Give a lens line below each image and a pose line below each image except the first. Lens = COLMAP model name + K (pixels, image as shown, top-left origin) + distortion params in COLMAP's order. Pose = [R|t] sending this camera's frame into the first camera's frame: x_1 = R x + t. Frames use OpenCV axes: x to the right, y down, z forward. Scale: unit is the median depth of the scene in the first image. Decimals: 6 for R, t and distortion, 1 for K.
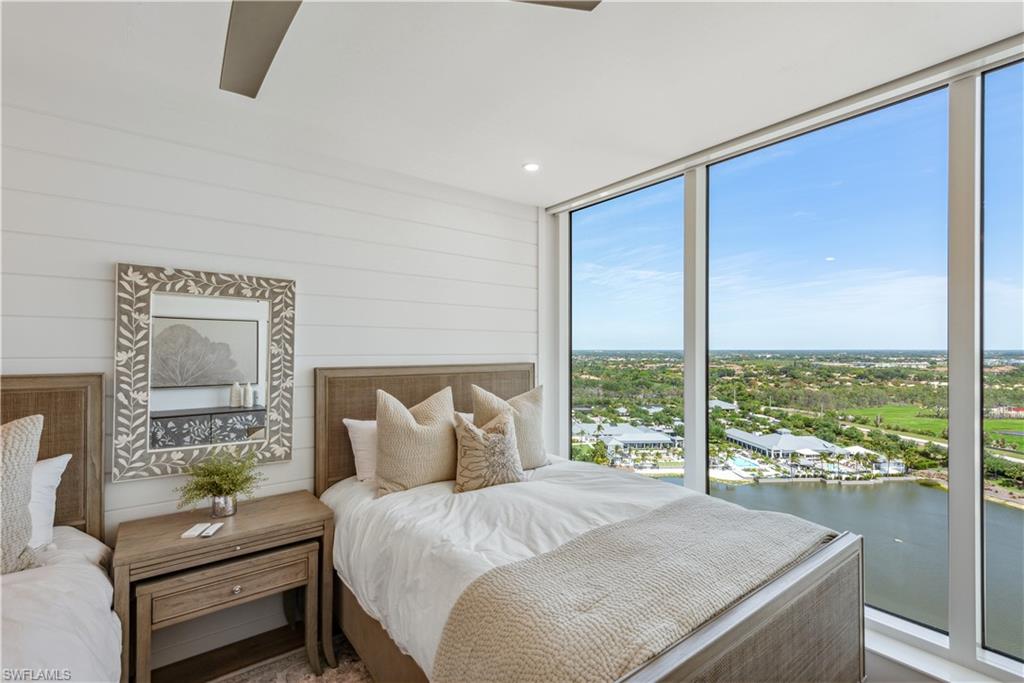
lens RADIAL K [[455.5, 0, 516.5], [0, 455.5, 343.2], [0, 0, 1]] dist [0.009747, -0.000101]
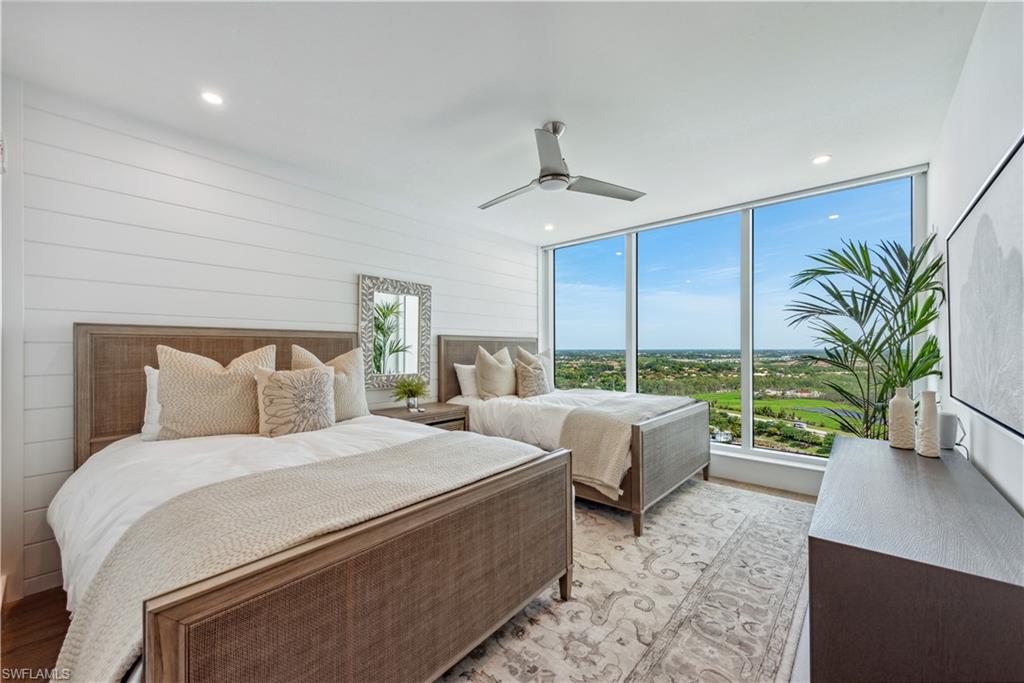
lens RADIAL K [[400.5, 0, 507.3], [0, 400.5, 345.6], [0, 0, 1]] dist [0.011359, -0.002157]
pose [[0.981299, -0.001795, 0.192482, -0.478213], [0.002005, 0.999998, -0.000898, 0.097606], [-0.192480, 0.001267, 0.981300, -0.593332]]
